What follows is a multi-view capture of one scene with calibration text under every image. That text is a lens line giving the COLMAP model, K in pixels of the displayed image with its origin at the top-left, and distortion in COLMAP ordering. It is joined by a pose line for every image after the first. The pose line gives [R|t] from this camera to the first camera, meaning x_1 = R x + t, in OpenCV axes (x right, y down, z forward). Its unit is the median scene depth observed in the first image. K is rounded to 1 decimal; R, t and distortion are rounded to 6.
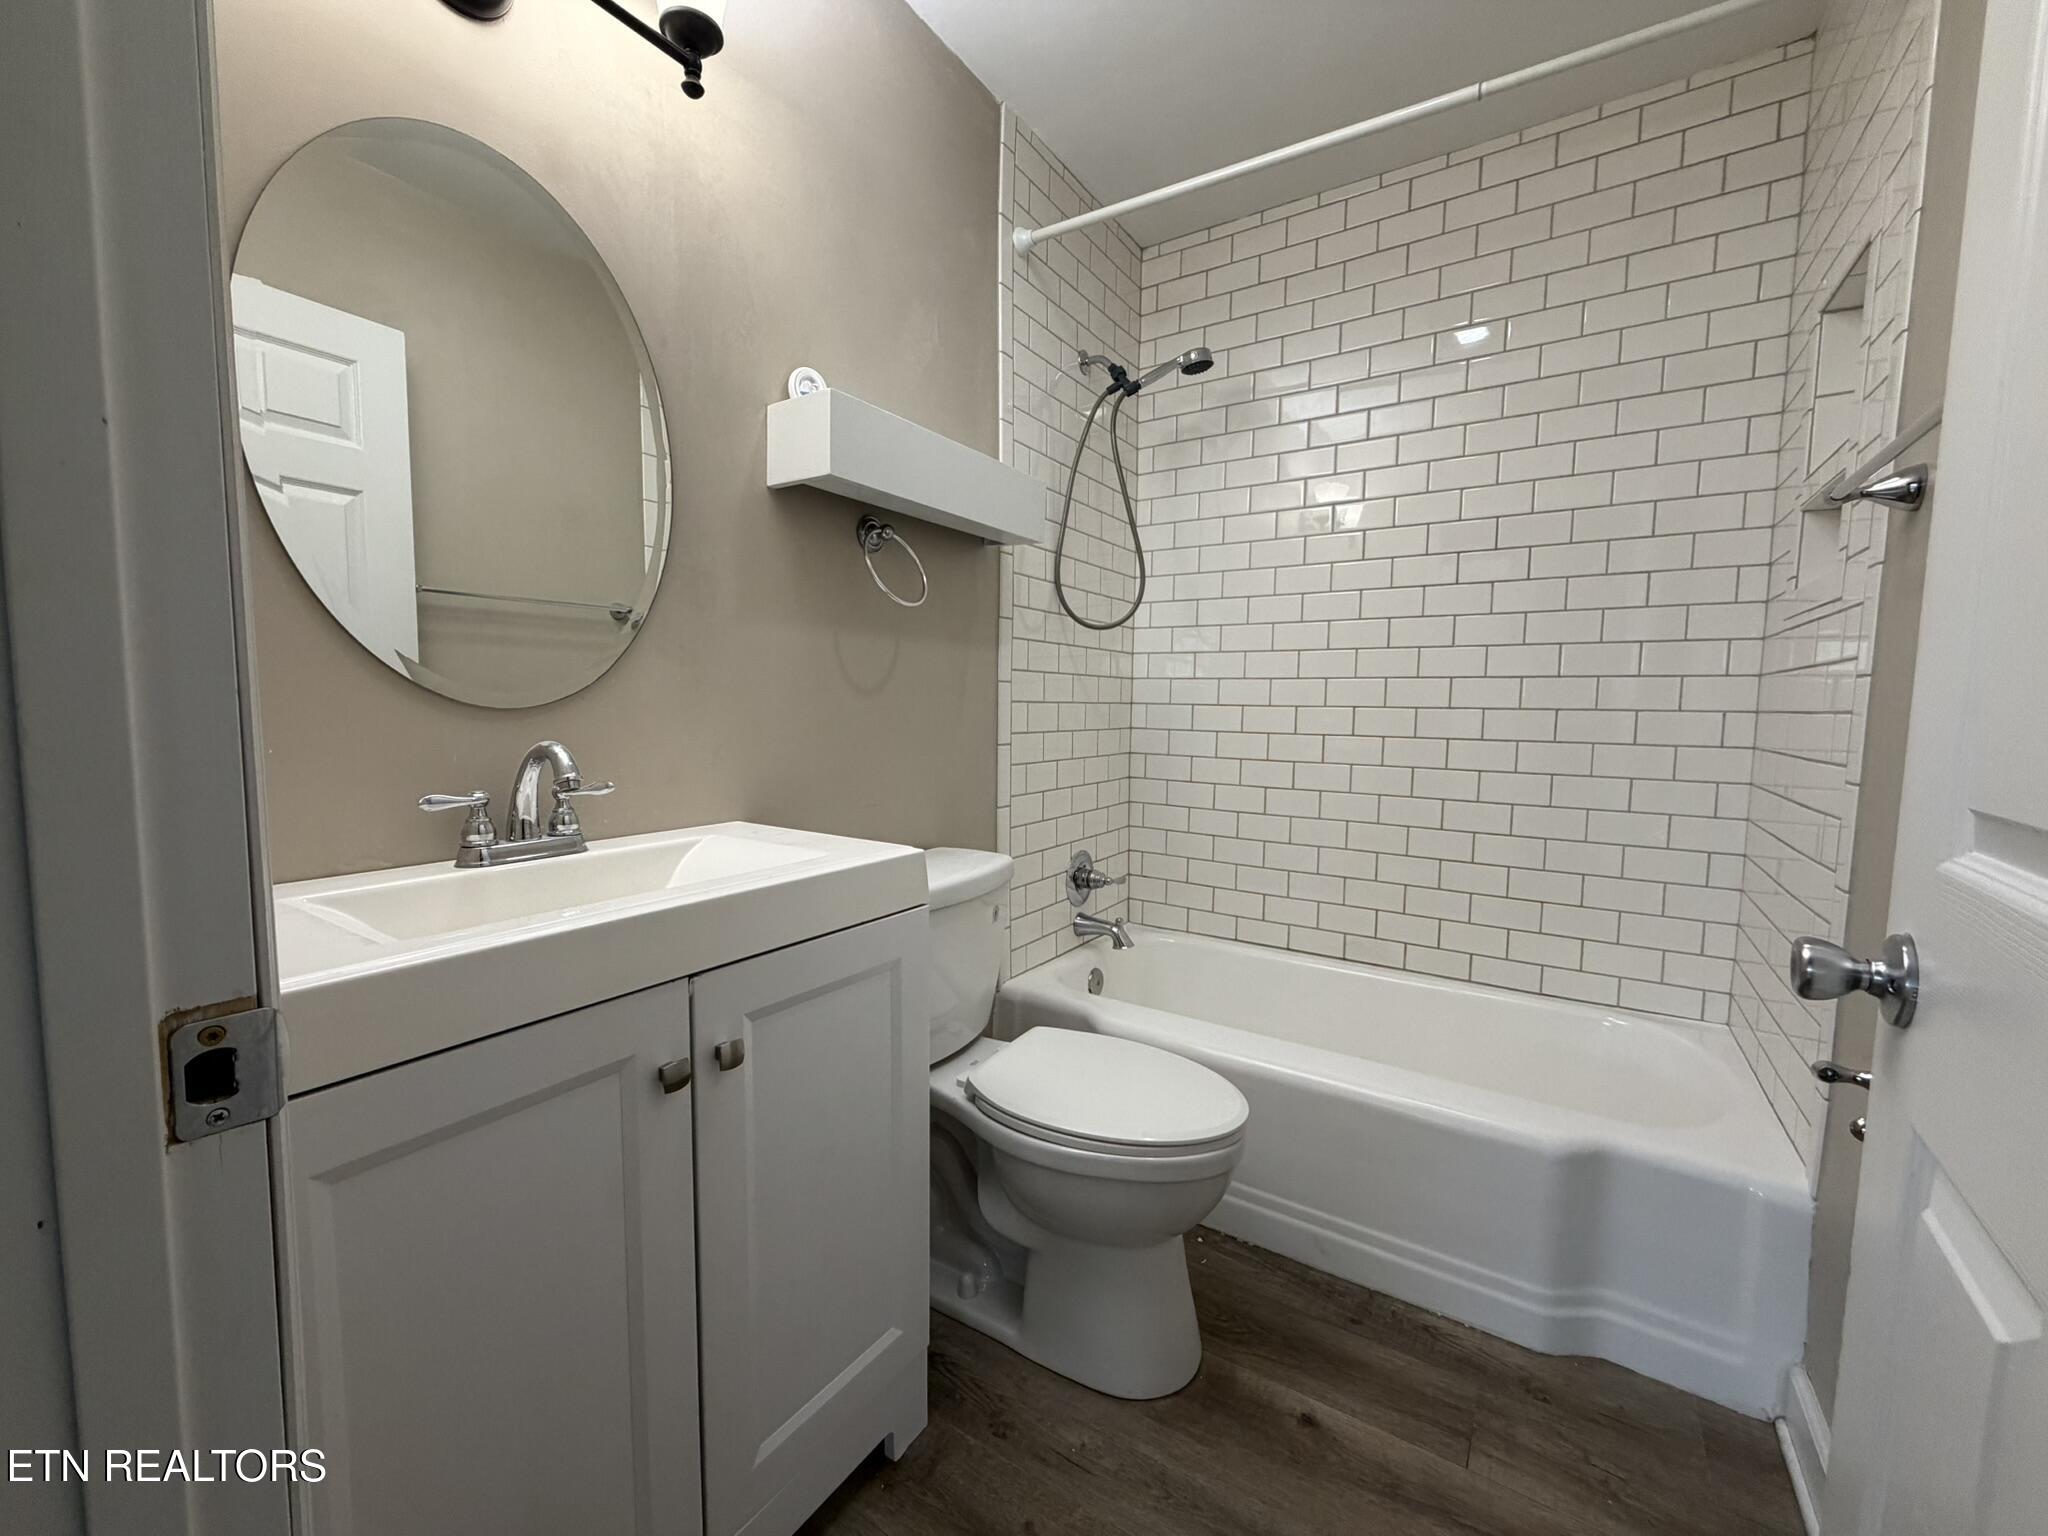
lens RADIAL K [[813.7, 0, 1020.0], [0, 813.7, 767.9], [0, 0, 1]] dist [0.001635, 0.000290]
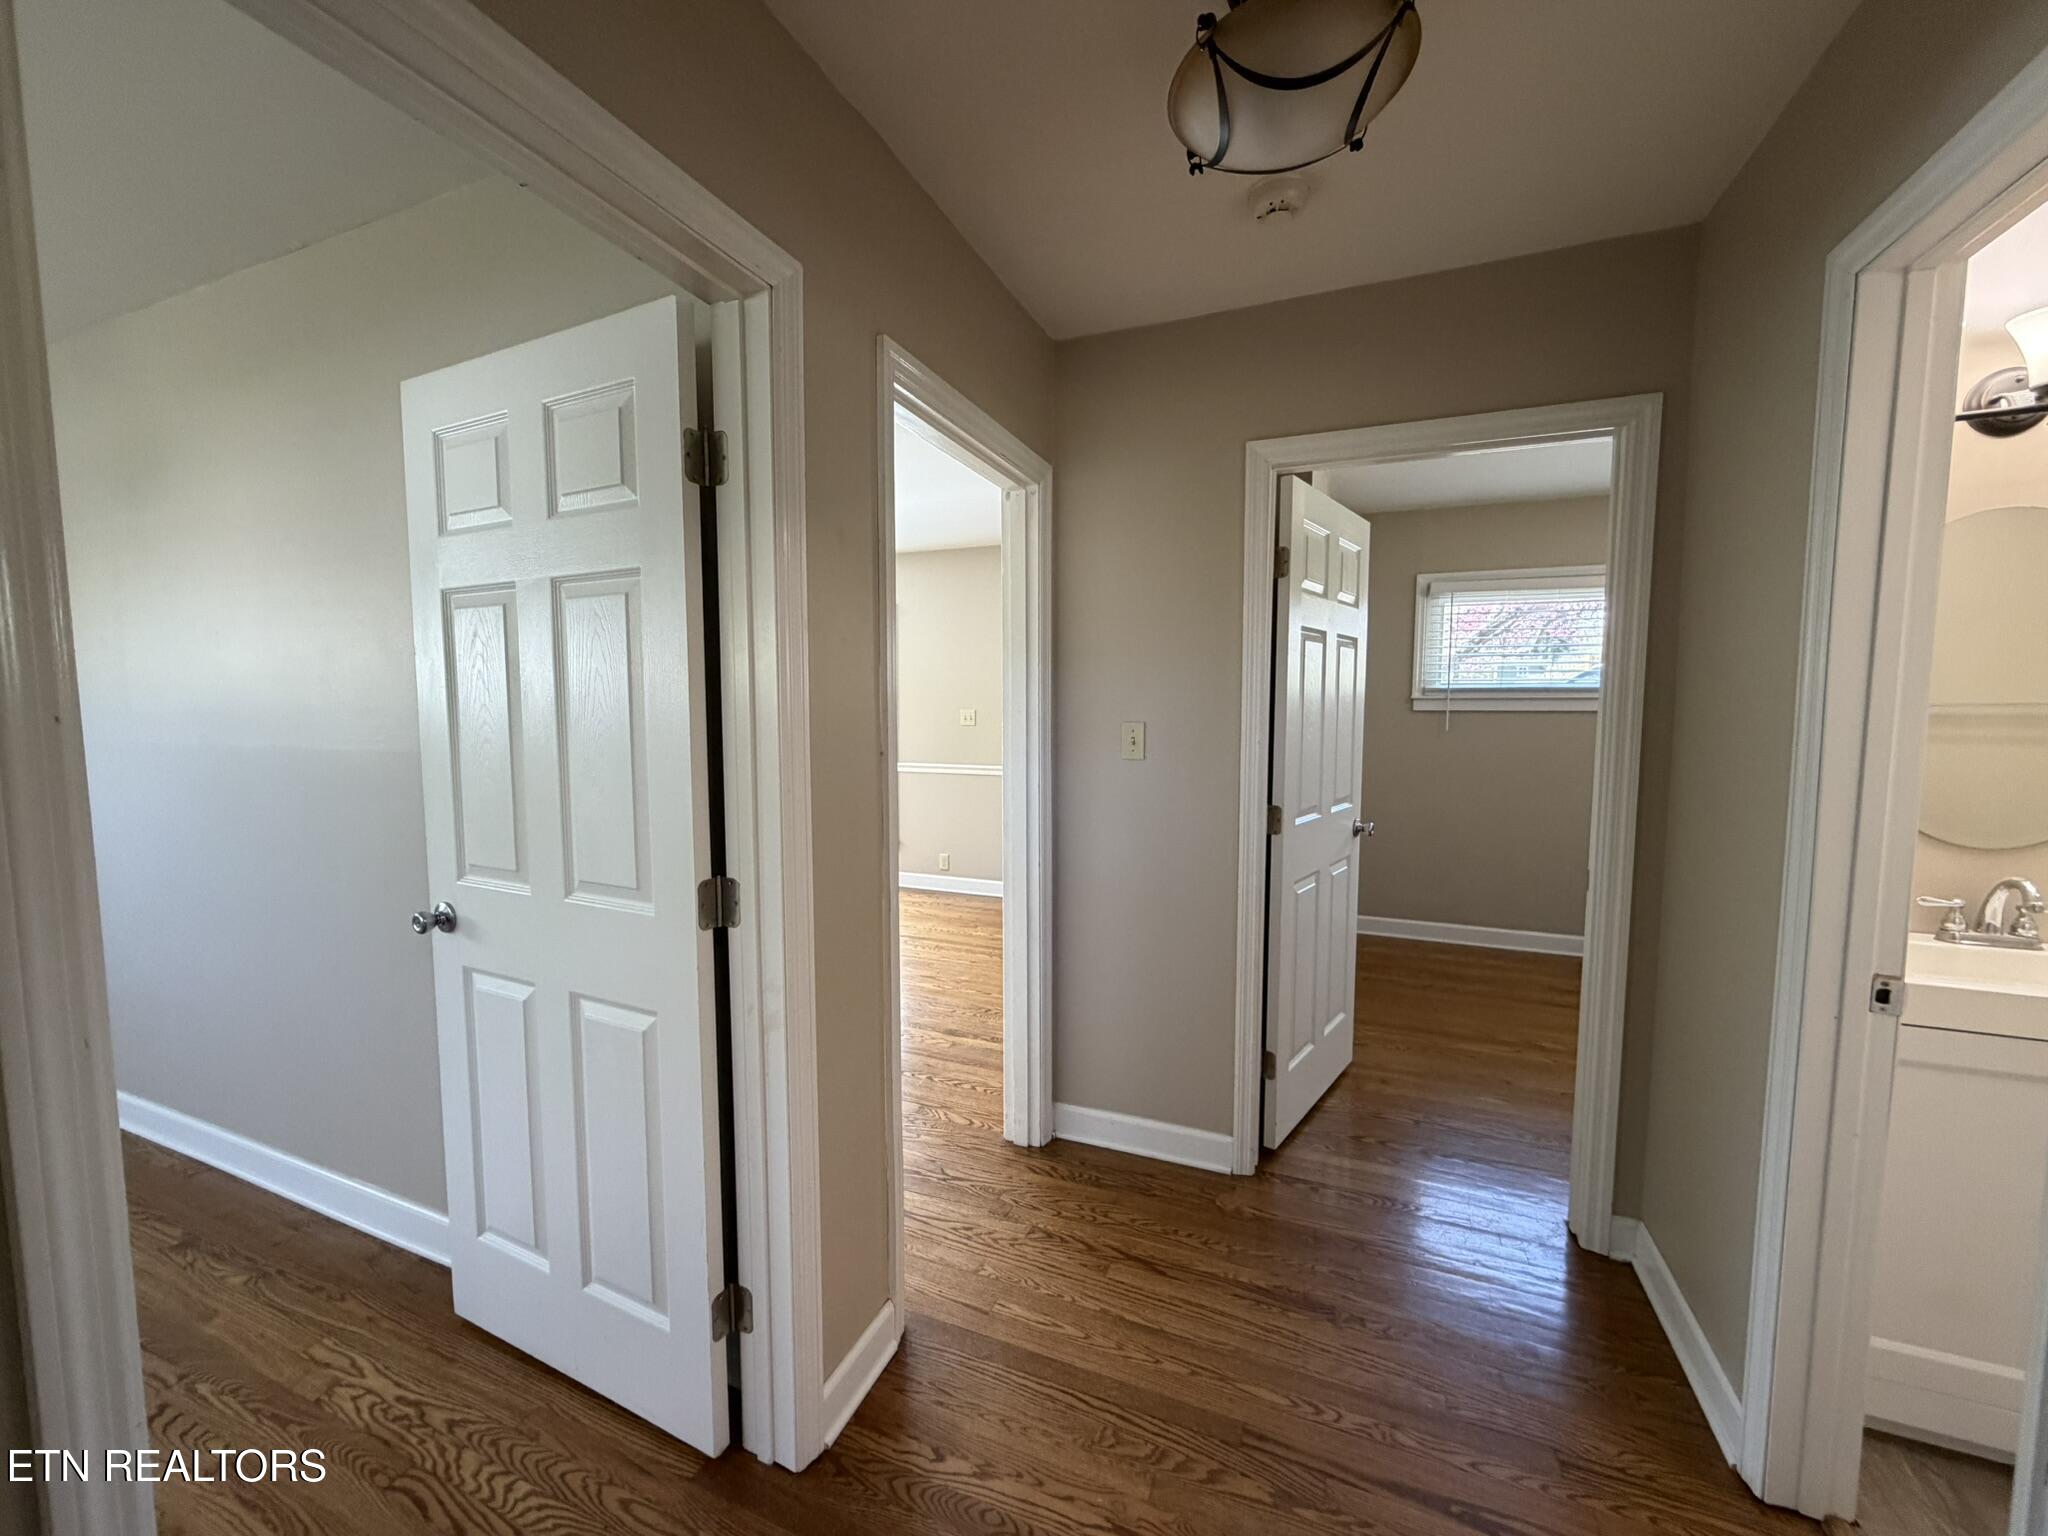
lens RADIAL K [[813.7, 0, 1020.0], [0, 813.7, 767.9], [0, 0, 1]] dist [0.001635, 0.000290]
pose [[0.181759, 0.066414, -0.981098, 0.617892], [-0.078089, 0.995541, 0.052925, -0.177551], [0.980238, 0.066993, 0.186135, -1.228088]]
